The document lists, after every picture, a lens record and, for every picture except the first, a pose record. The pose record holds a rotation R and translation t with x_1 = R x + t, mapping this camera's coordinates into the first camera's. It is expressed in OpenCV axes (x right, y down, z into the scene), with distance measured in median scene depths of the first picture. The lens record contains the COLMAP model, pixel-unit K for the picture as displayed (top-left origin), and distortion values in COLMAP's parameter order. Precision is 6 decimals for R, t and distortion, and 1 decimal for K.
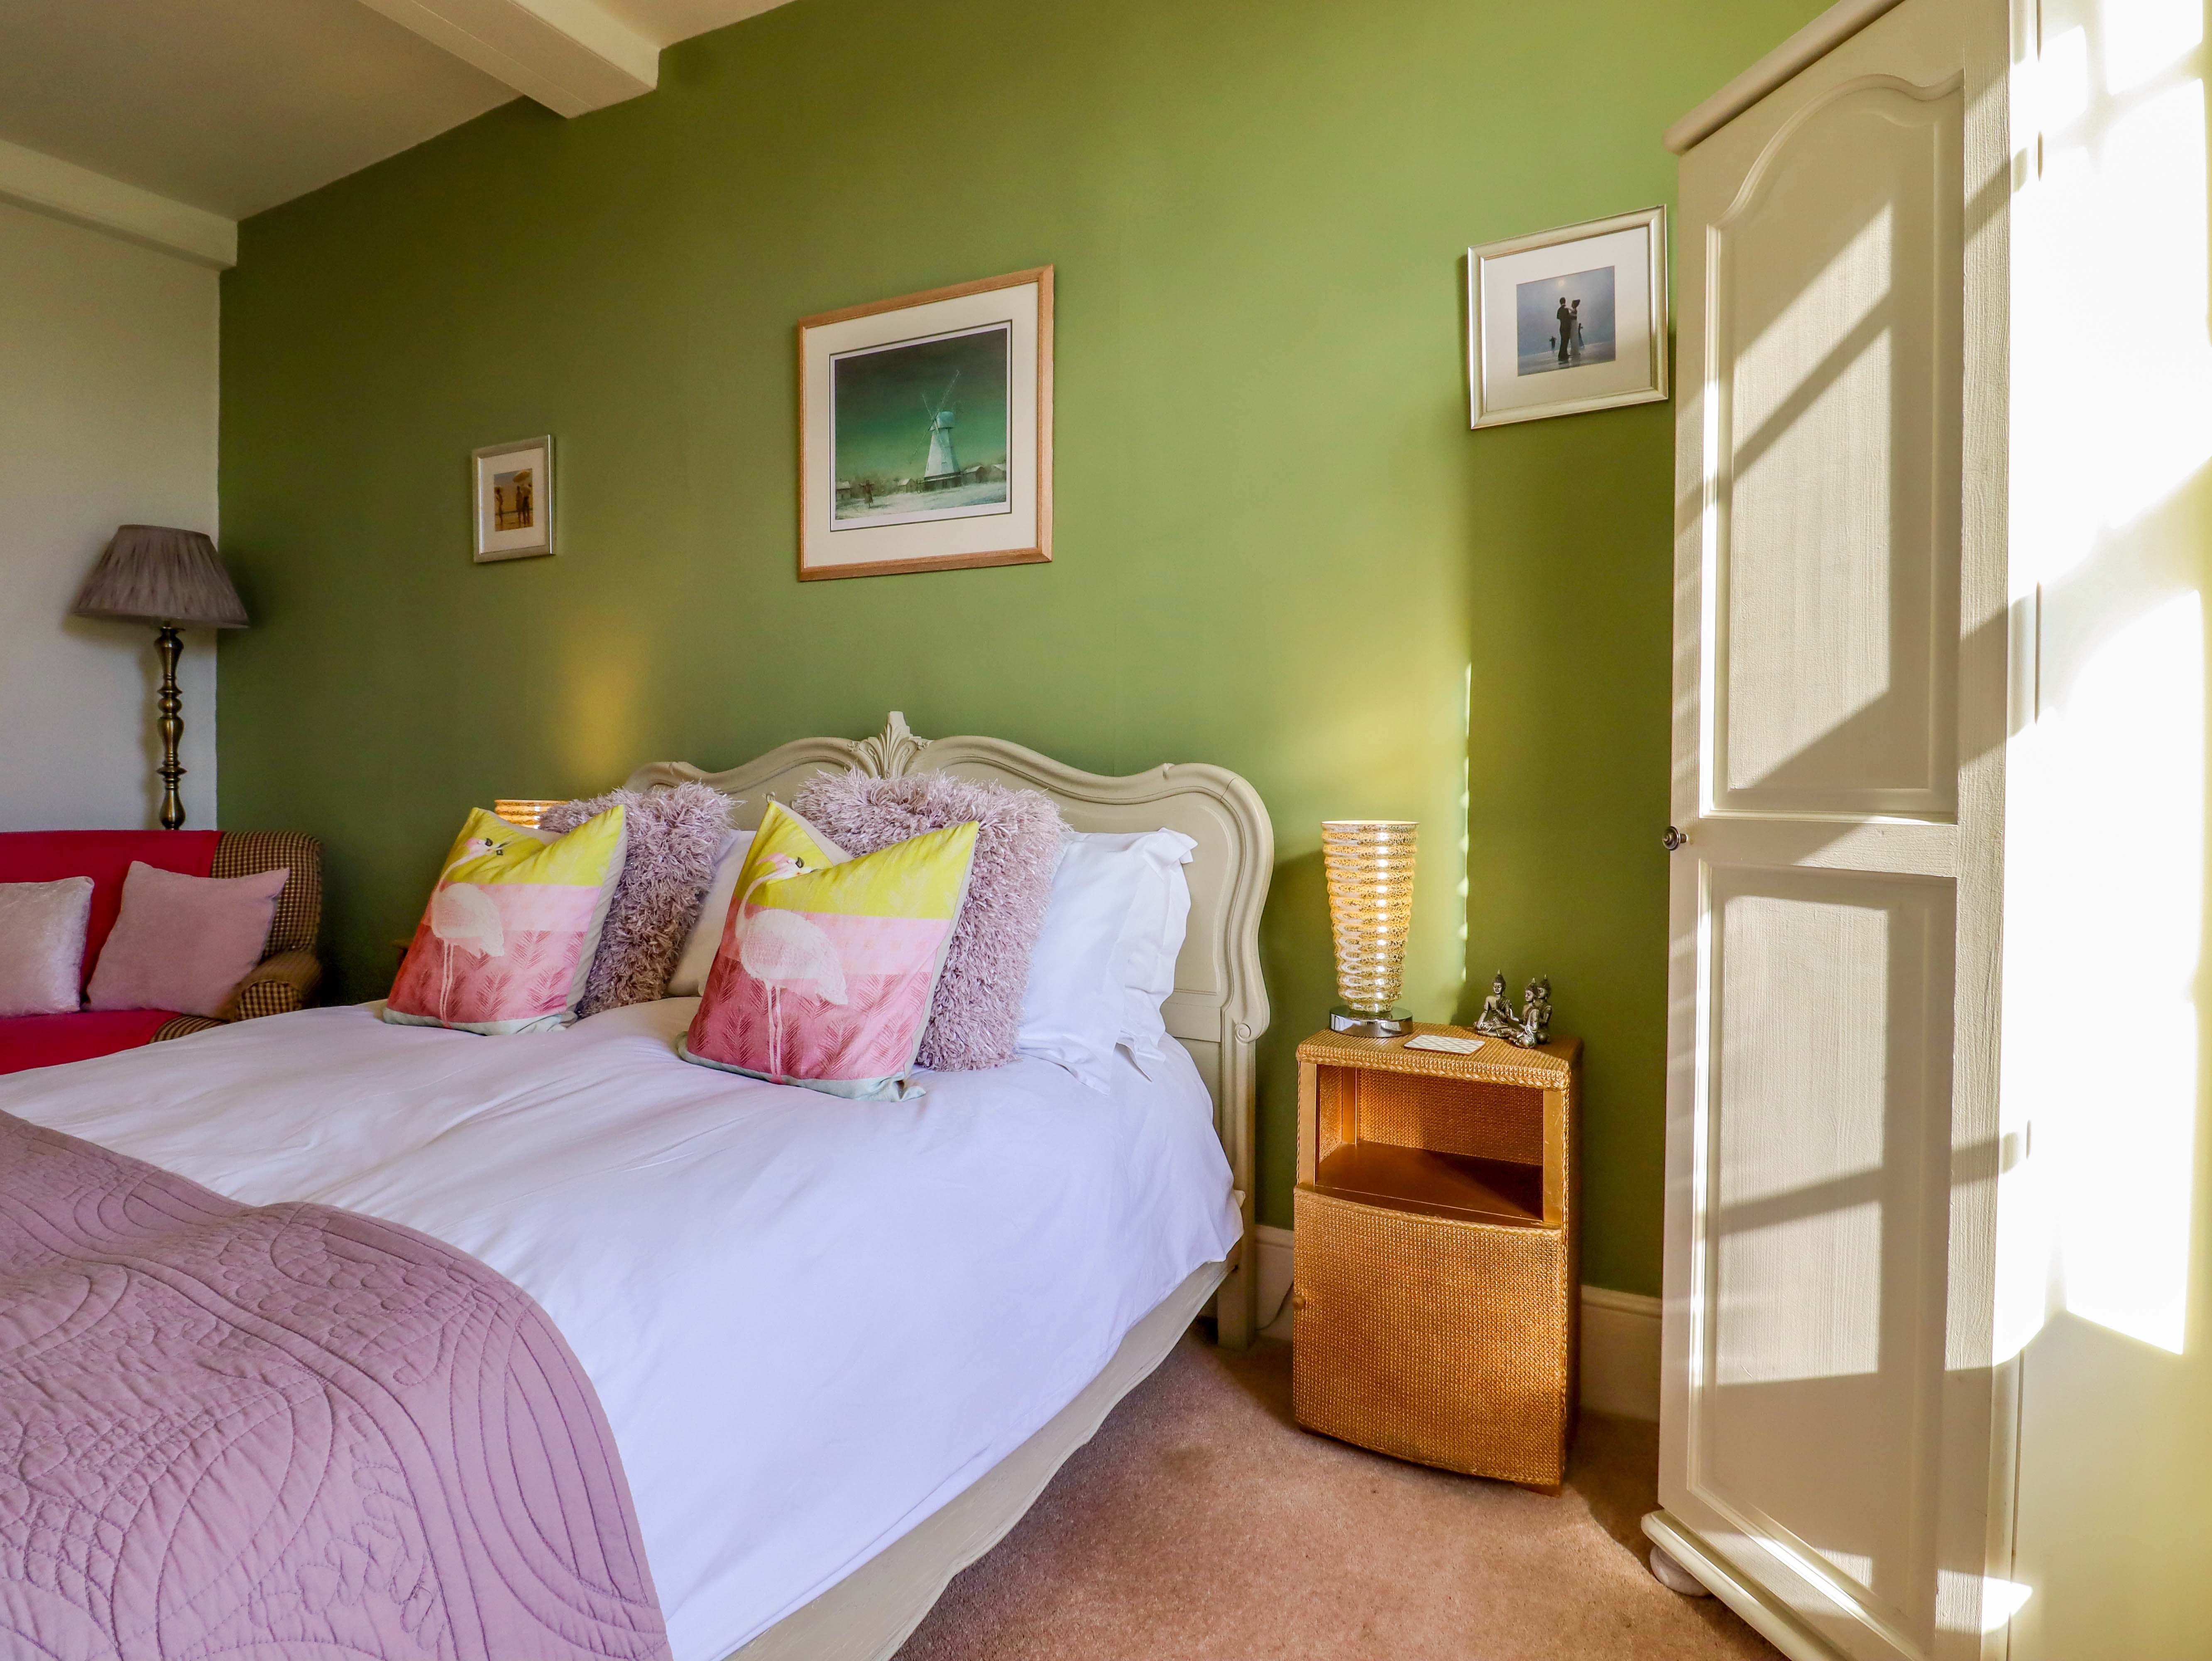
lens RADIAL K [[1106.3, 0, 1142.8], [0, 1106.3, 800.9], [0, 0, 1]] dist [0.004402, -0.013717]
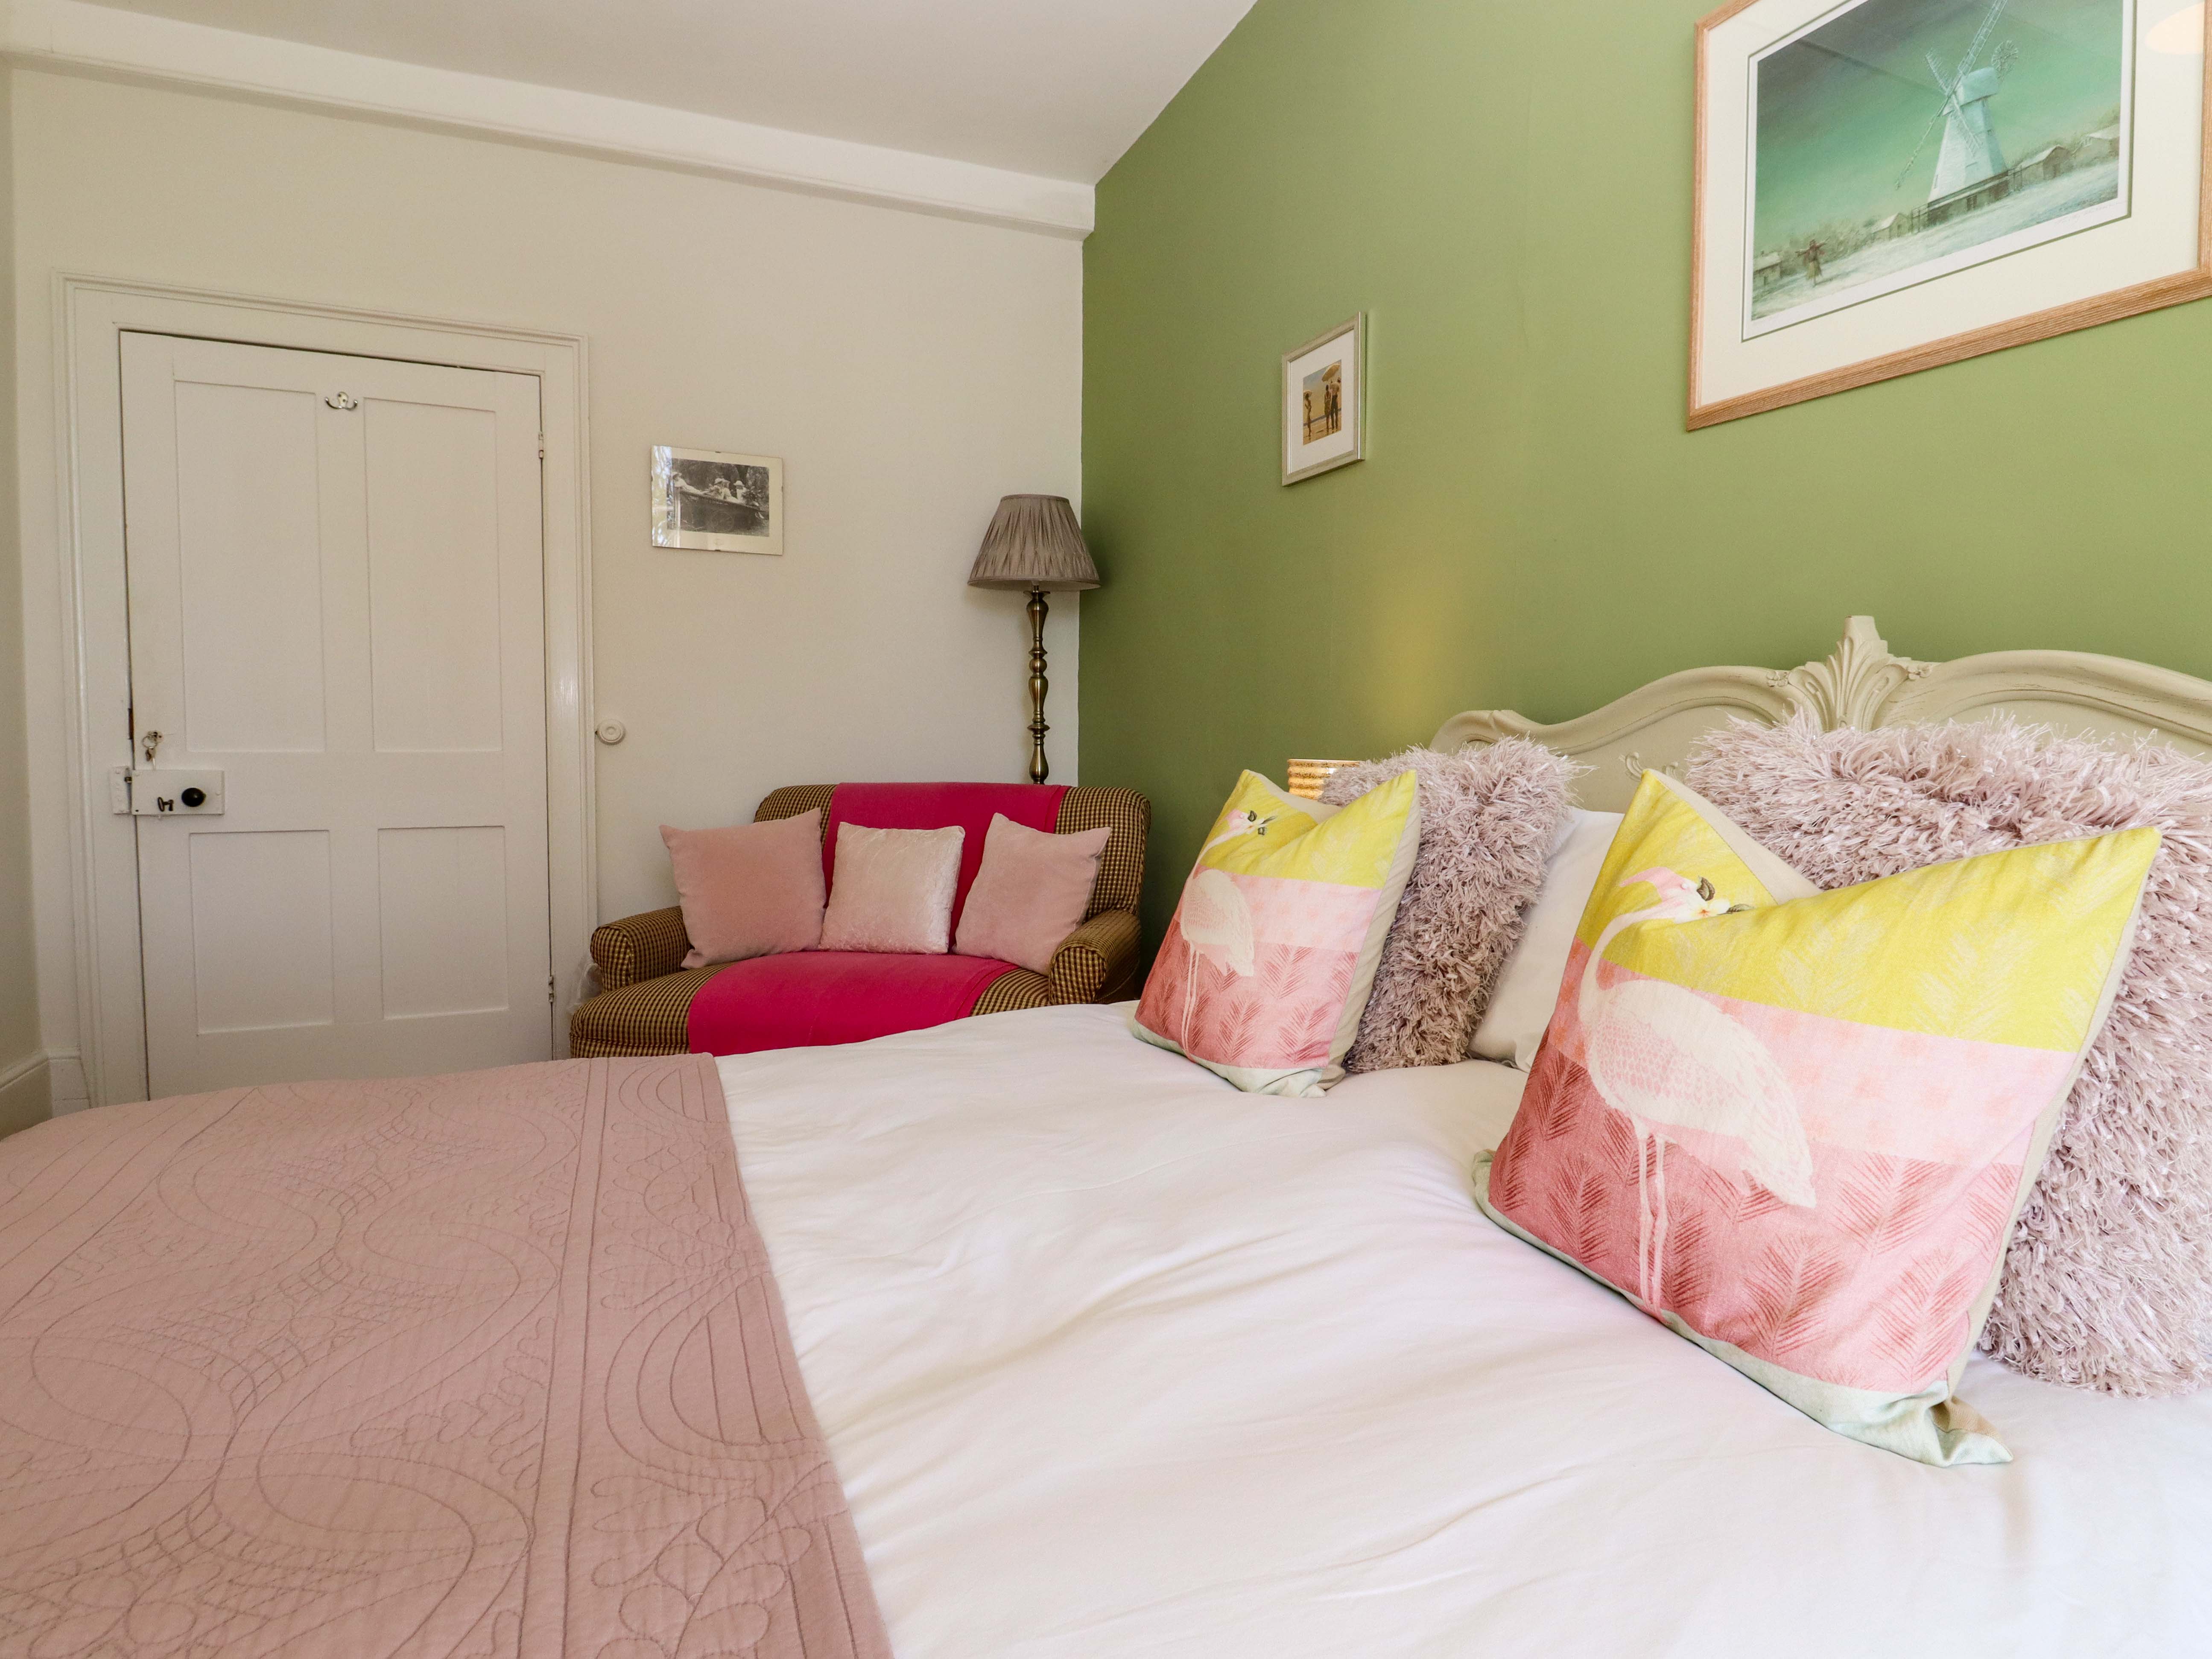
lens RADIAL K [[1106.2, 0, 1142.8], [0, 1106.2, 800.0], [0, 0, 1]] dist [0.004402, -0.013717]
pose [[0.750483, 0.036949, -0.659856, -0.145172], [-0.012623, 0.999055, 0.041586, -0.004485], [0.660769, -0.022880, 0.750241, 0.378412]]
